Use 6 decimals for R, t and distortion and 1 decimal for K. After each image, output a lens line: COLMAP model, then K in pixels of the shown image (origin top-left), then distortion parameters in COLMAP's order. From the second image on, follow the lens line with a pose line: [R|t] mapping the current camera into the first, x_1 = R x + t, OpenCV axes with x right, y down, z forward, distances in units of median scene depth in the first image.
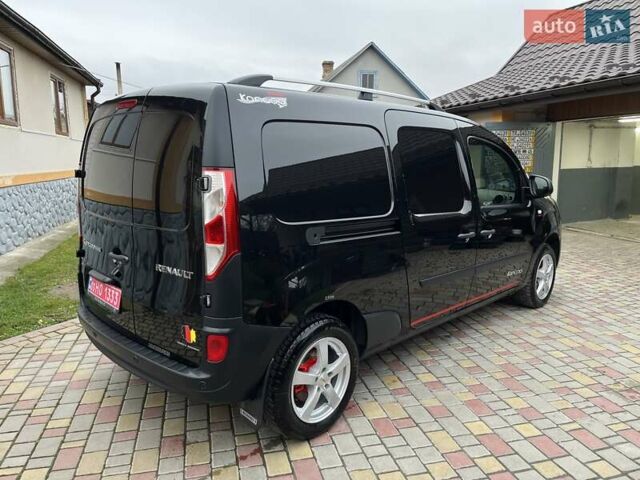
lens RADIAL K [[480.8, 0, 320.1], [0, 480.8, 236.0], [0, 0, 1]] dist [0.089510, -0.117607]
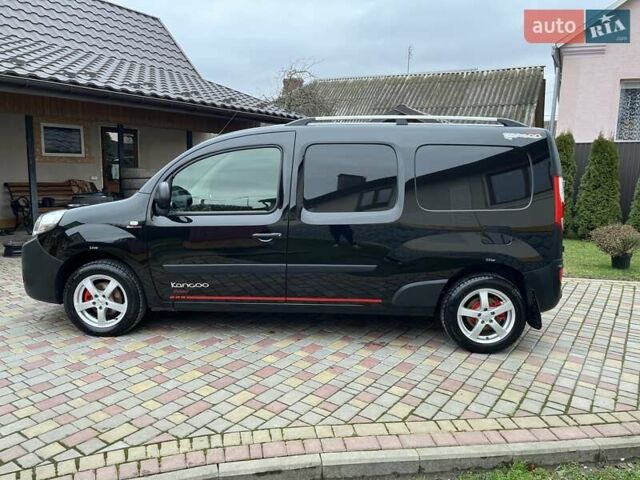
lens RADIAL K [[483.0, 0, 316.6], [0, 483.0, 240.8], [0, 0, 1]] dist [0.074453, -0.101075]
pose [[-0.654579, -0.132634, 0.744268, -0.985148], [0.101097, 0.960289, 0.260046, -0.363722], [-0.749203, 0.245464, -0.615176, 2.183514]]
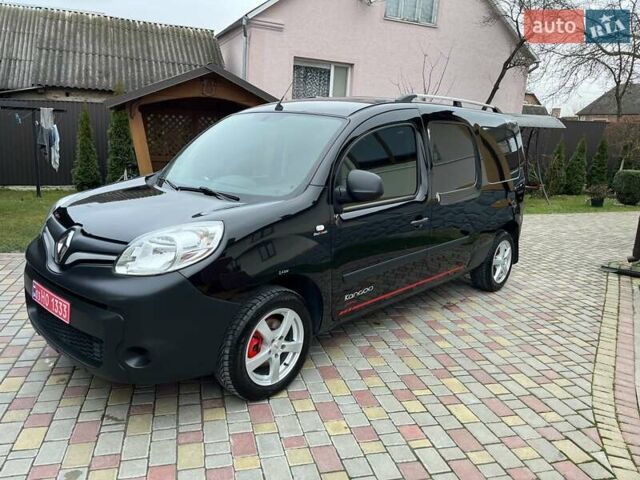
lens RADIAL K [[480.8, 0, 320.1], [0, 480.8, 236.0], [0, 0, 1]] dist [0.089510, -0.117607]
pose [[-0.998454, -0.046889, -0.029857, 0.255242], [-0.054542, 0.930043, 0.363381, -0.444688], [0.010729, 0.364447, -0.931162, 2.598270]]
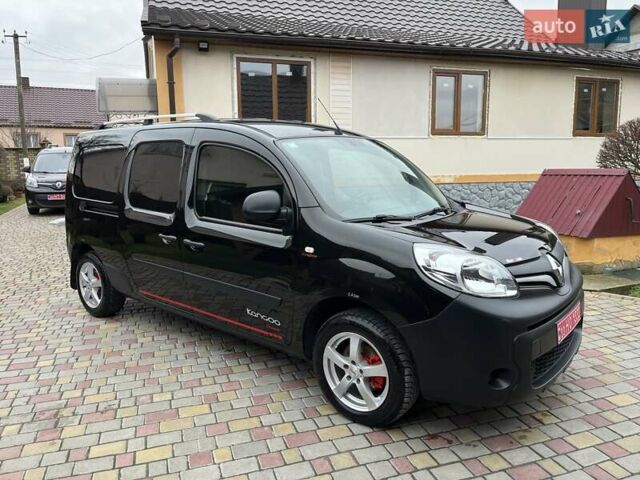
lens RADIAL K [[480.8, 0, 320.1], [0, 480.8, 236.0], [0, 0, 1]] dist [0.089510, -0.117607]
pose [[0.075342, 0.149840, -0.985835, 1.486689], [-0.148375, 0.979324, 0.137511, -0.217261], [0.986057, 0.135913, 0.096017, 1.314435]]
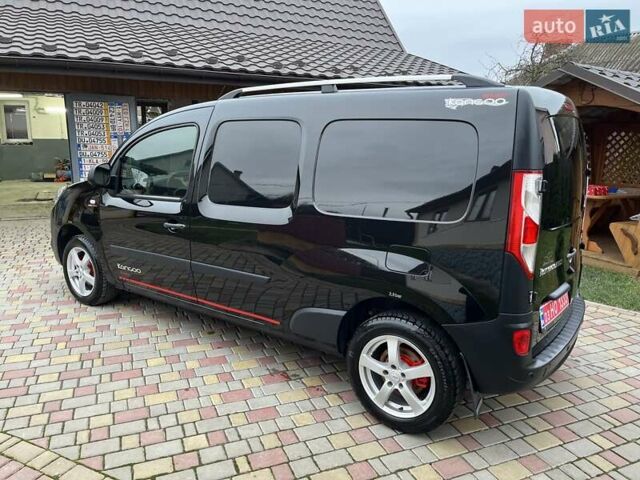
lens RADIAL K [[483.0, 0, 316.6], [0, 483.0, 240.8], [0, 0, 1]] dist [0.074453, -0.101075]
pose [[-0.142735, -0.212857, 0.966602, -1.104198], [0.138443, 0.962707, 0.232442, -0.252501], [-0.980031, 0.166997, -0.107943, 1.348196]]
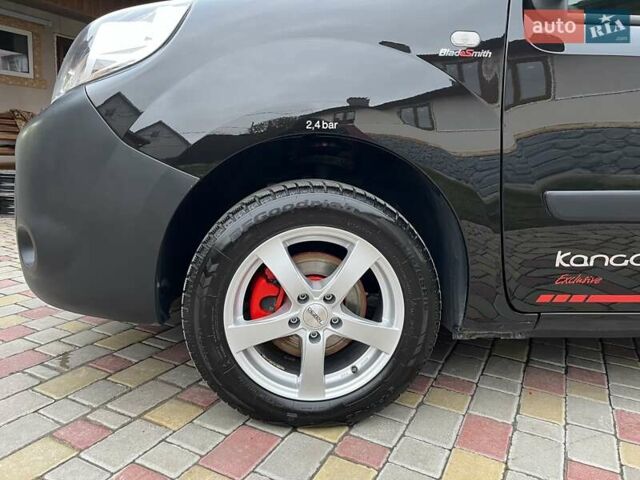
lens RADIAL K [[490.4, 0, 318.1], [0, 490.4, 241.0], [0, 0, 1]] dist [0.078073, -0.131419]
pose [[-0.750046, -0.158420, 0.642132, 0.061849], [0.064046, 0.948929, 0.308919, -0.114248], [-0.658277, 0.272830, -0.701595, 2.113750]]
